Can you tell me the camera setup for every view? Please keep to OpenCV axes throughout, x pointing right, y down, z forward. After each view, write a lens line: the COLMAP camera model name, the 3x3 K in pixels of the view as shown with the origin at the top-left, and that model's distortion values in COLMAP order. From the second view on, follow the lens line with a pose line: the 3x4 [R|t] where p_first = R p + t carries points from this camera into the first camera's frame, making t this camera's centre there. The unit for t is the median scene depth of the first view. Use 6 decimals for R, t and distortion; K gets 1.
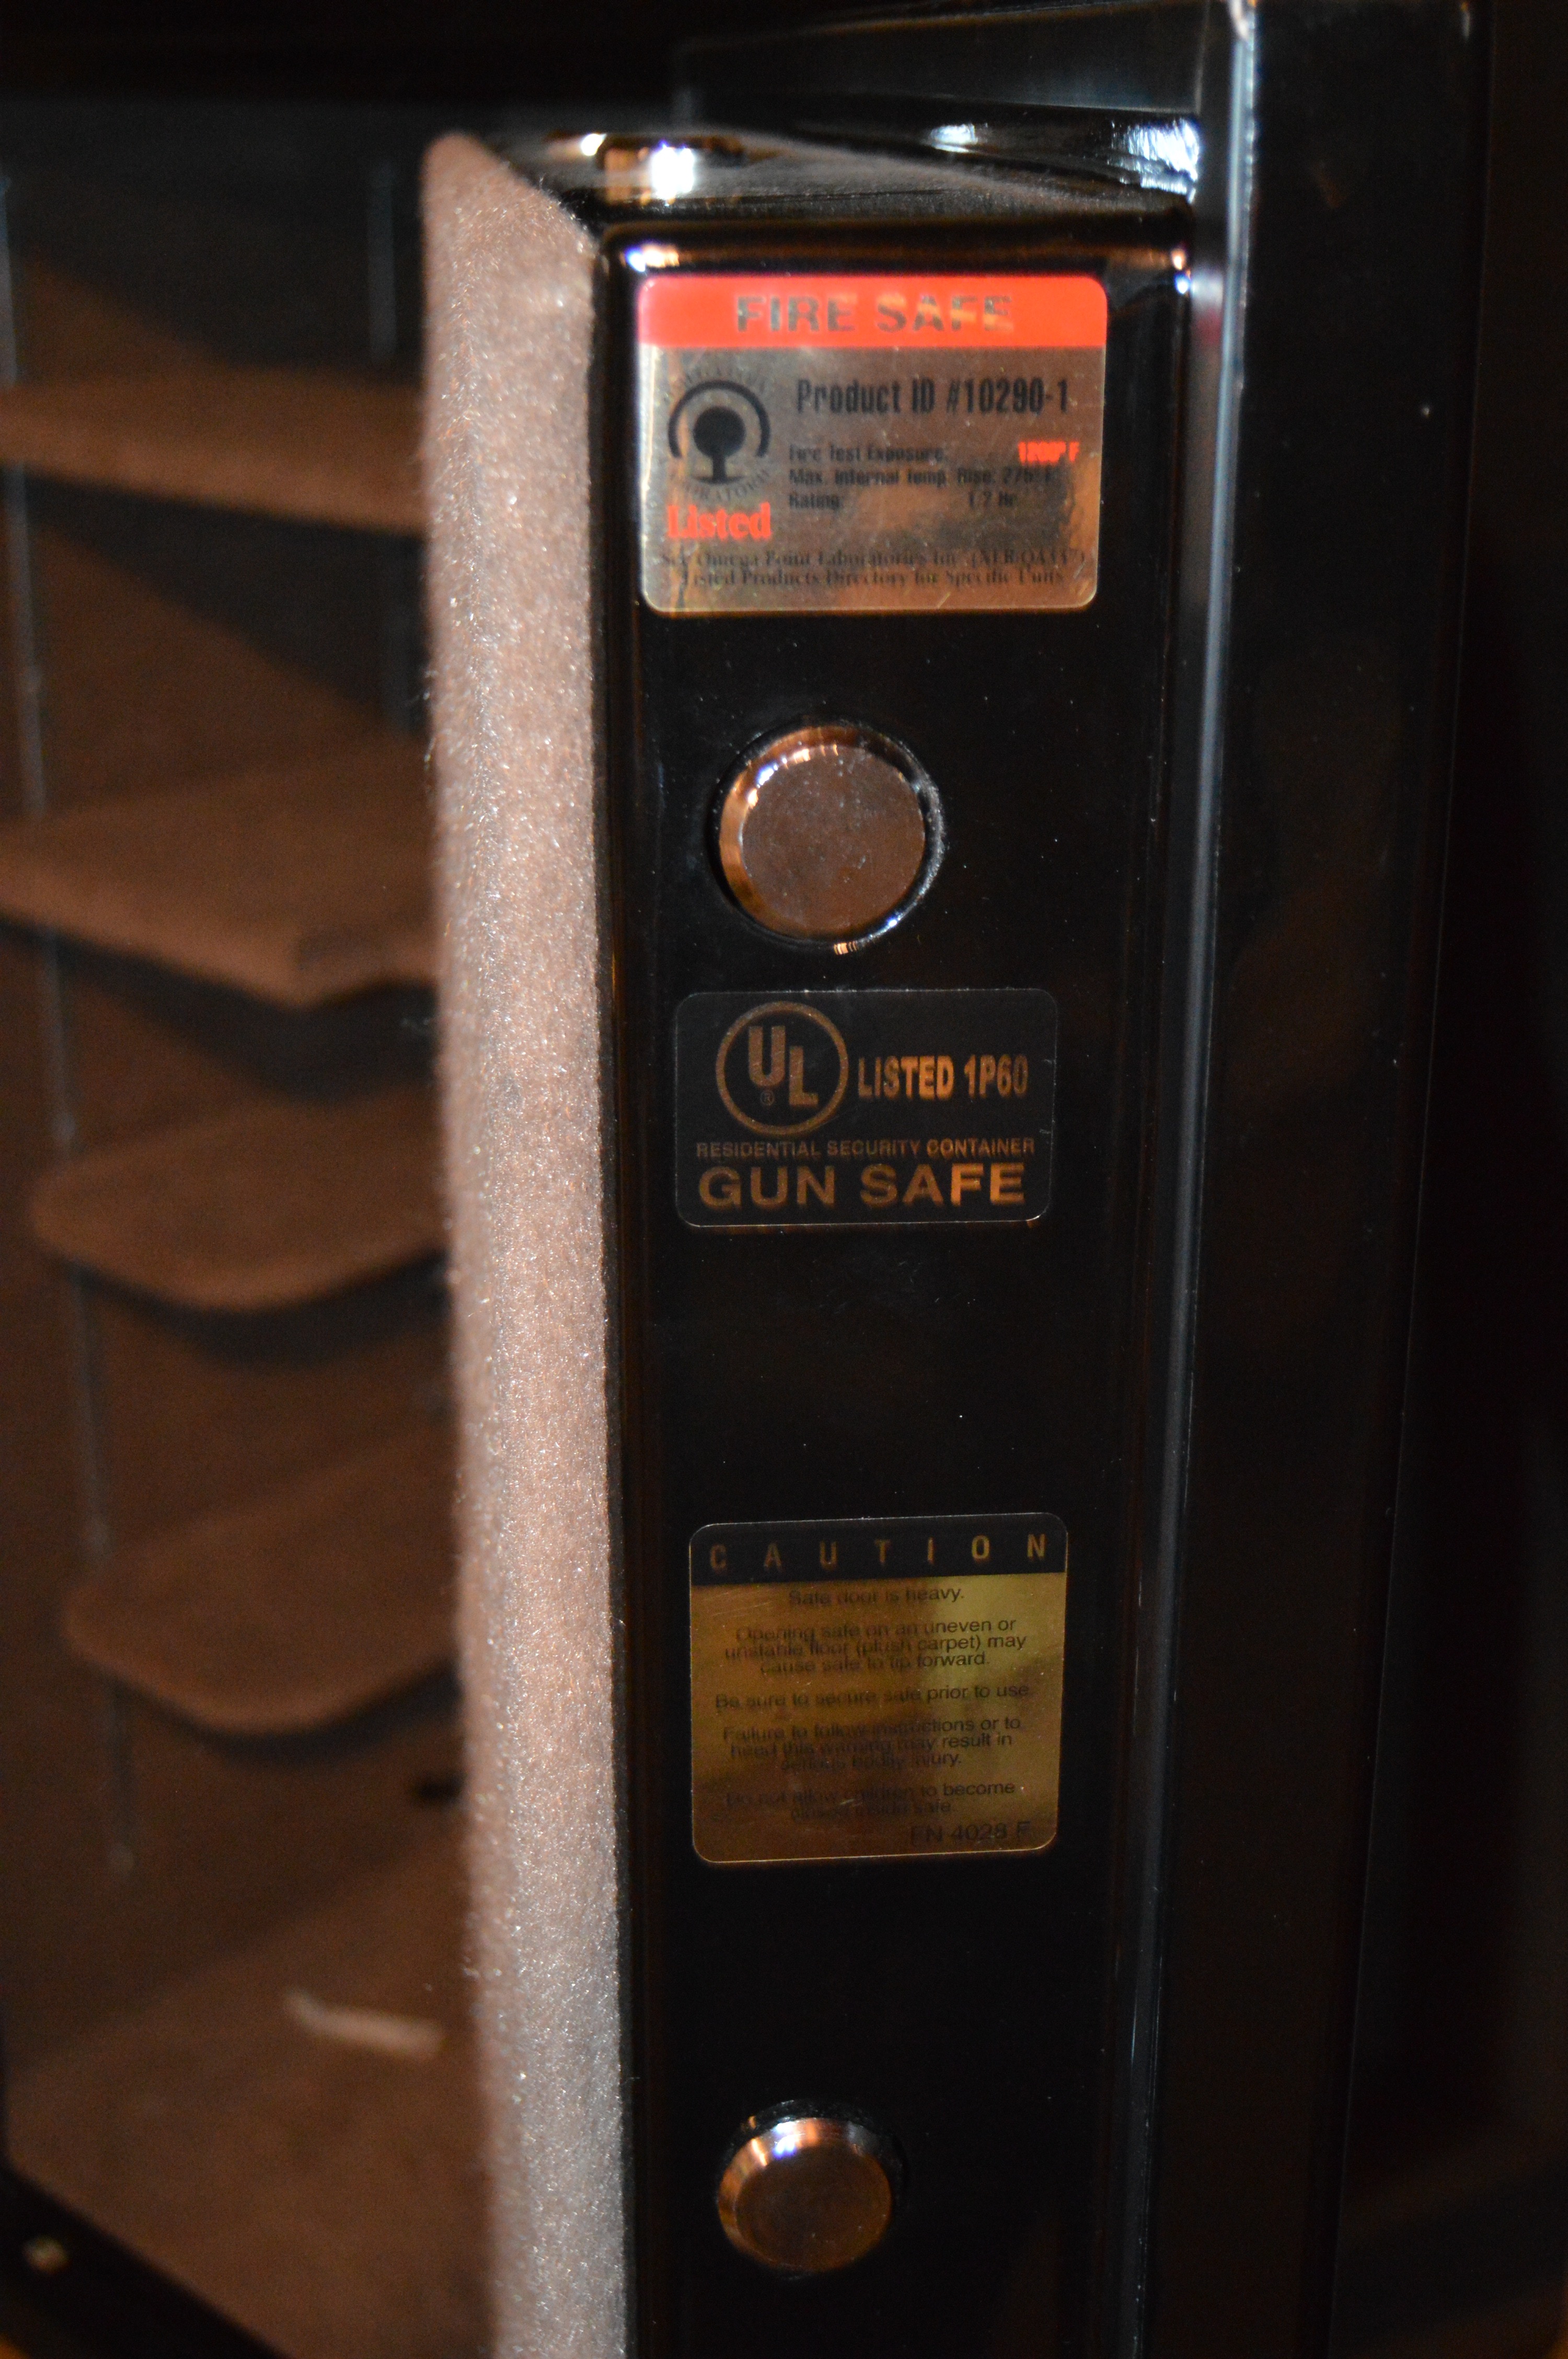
lens RADIAL K [[3064.9, 0, 784.0], [0, 3064.9, 1179.5], [0, 0, 1]] dist [-0.016094, -0.021910]
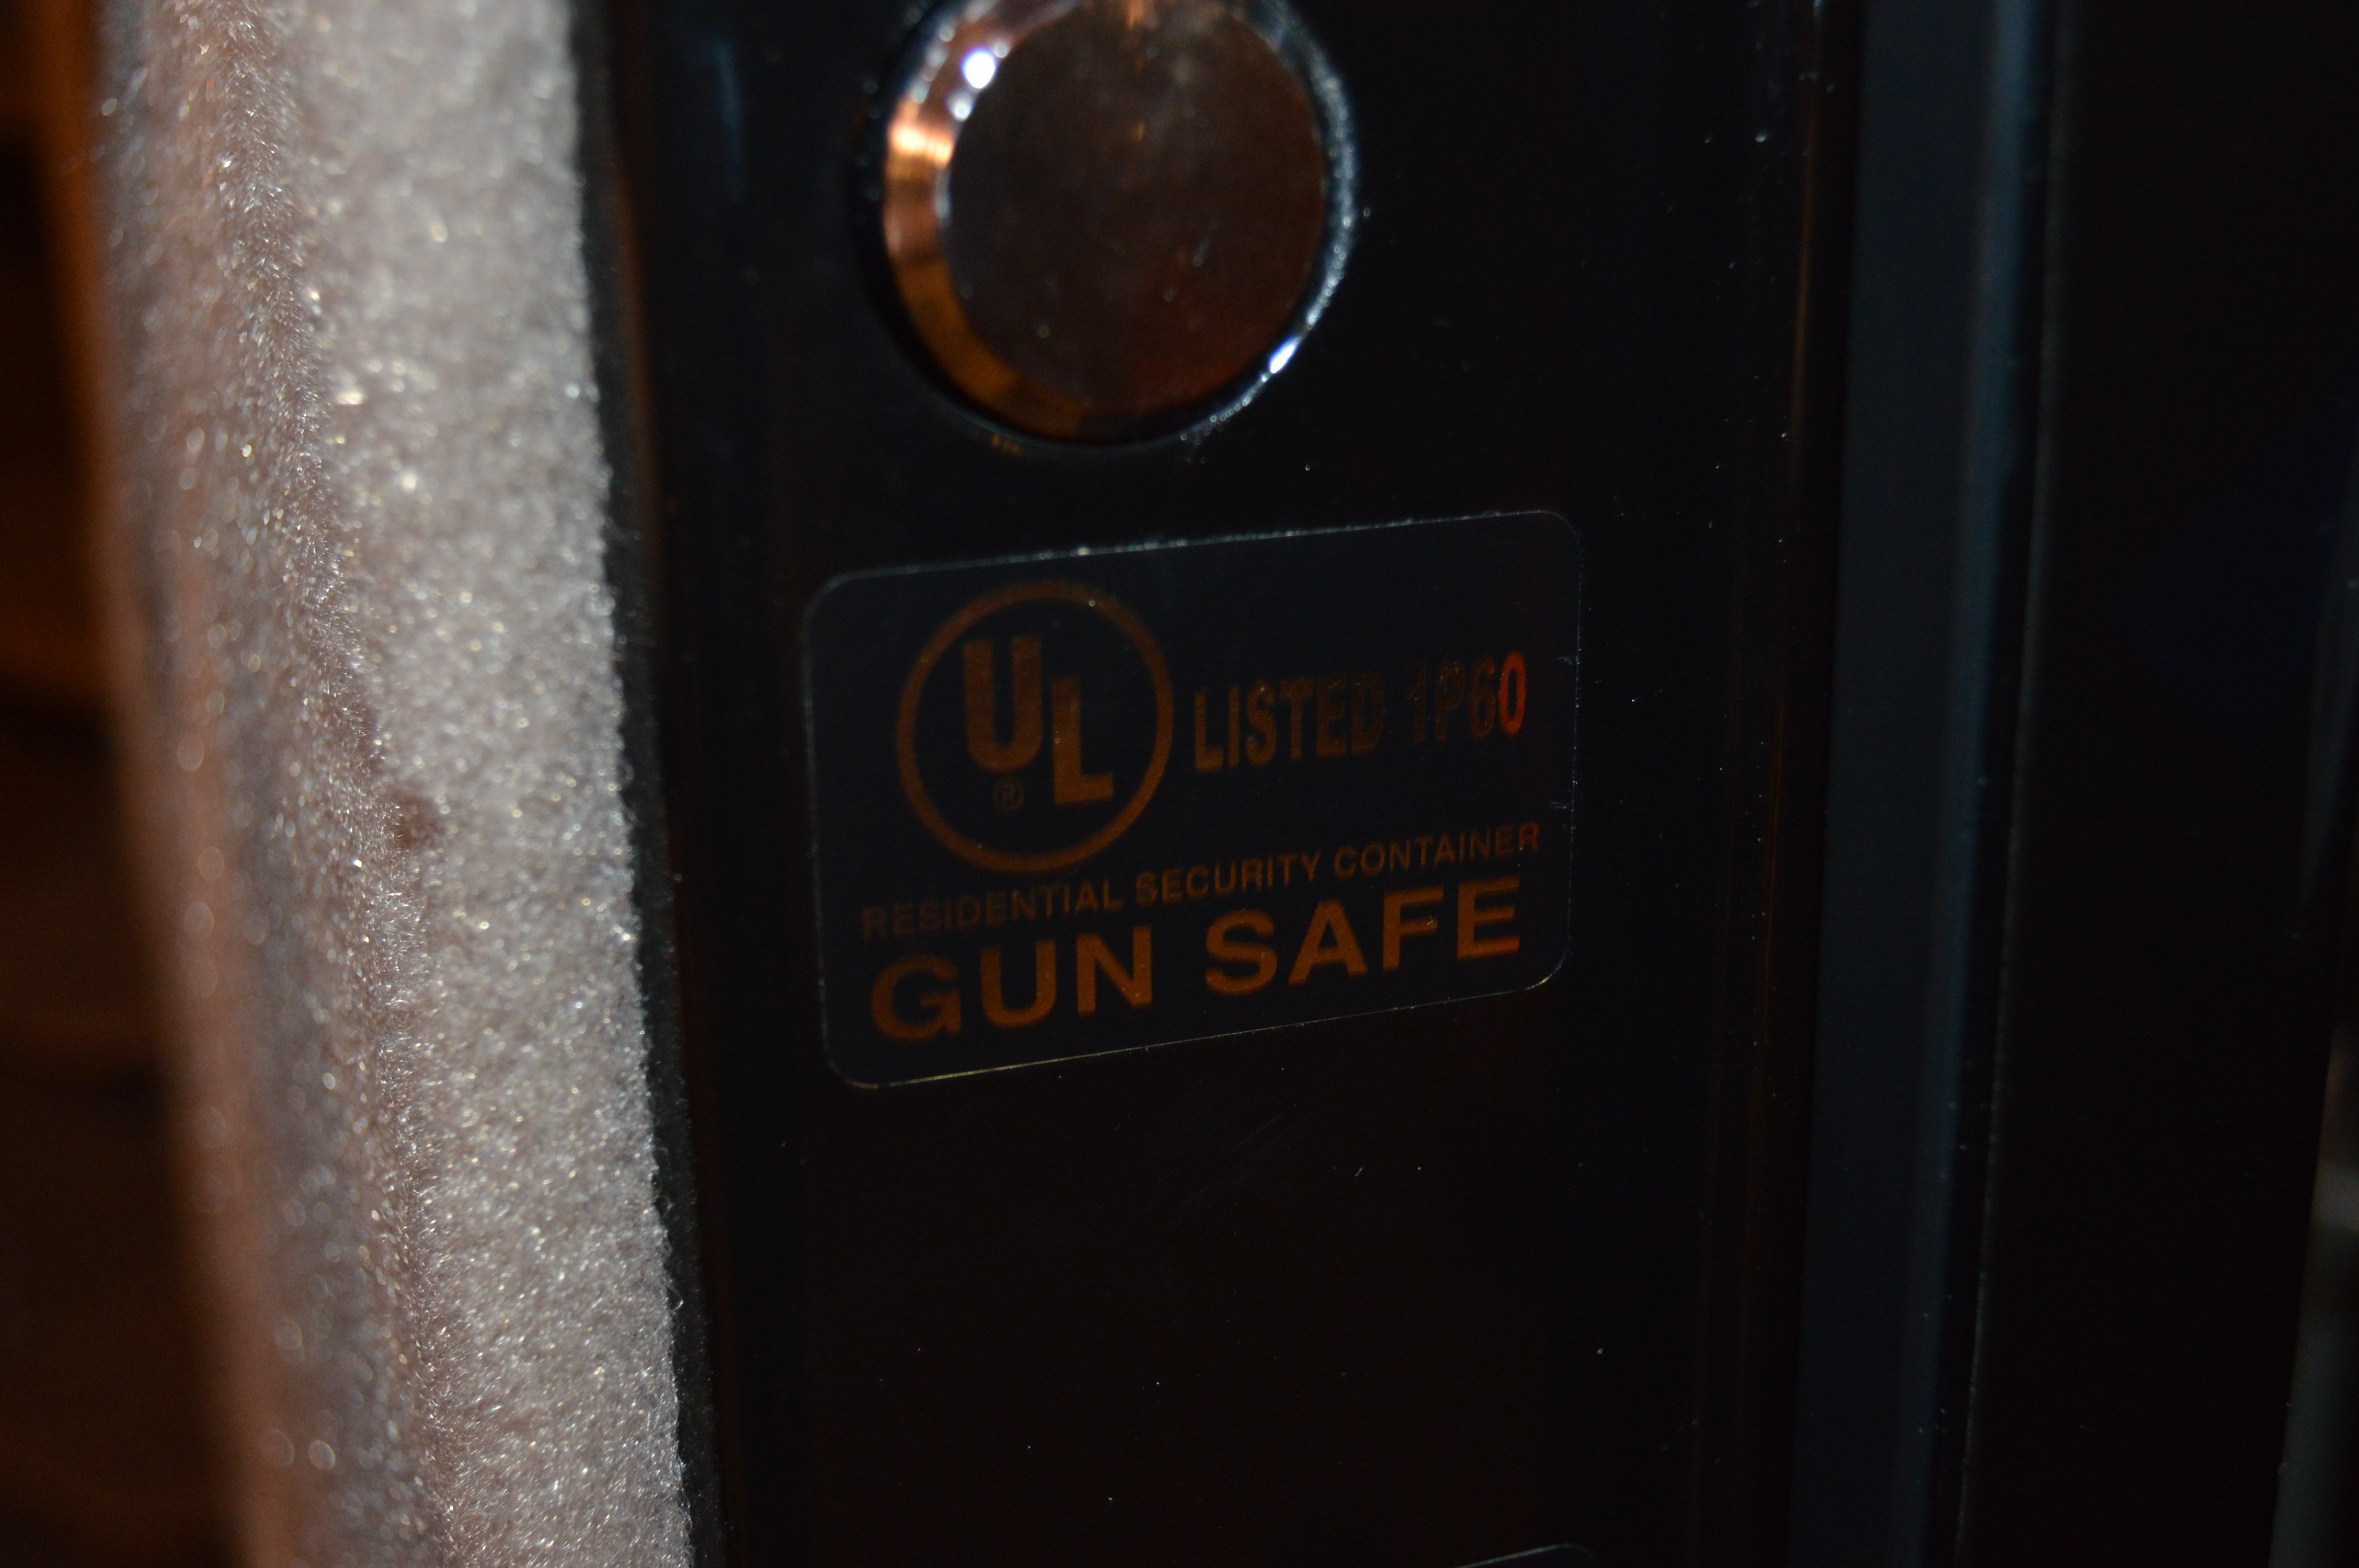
lens RADIAL K [[3064.9, 0, 1179.5], [0, 3064.9, 784.0], [0, 0, 1]] dist [-0.016094, -0.021910]
pose [[0.969291, -0.100254, 0.224555, -0.082489], [0.103310, 0.994647, -0.001868, -0.024344], [-0.223166, 0.025010, 0.974460, 0.542770]]
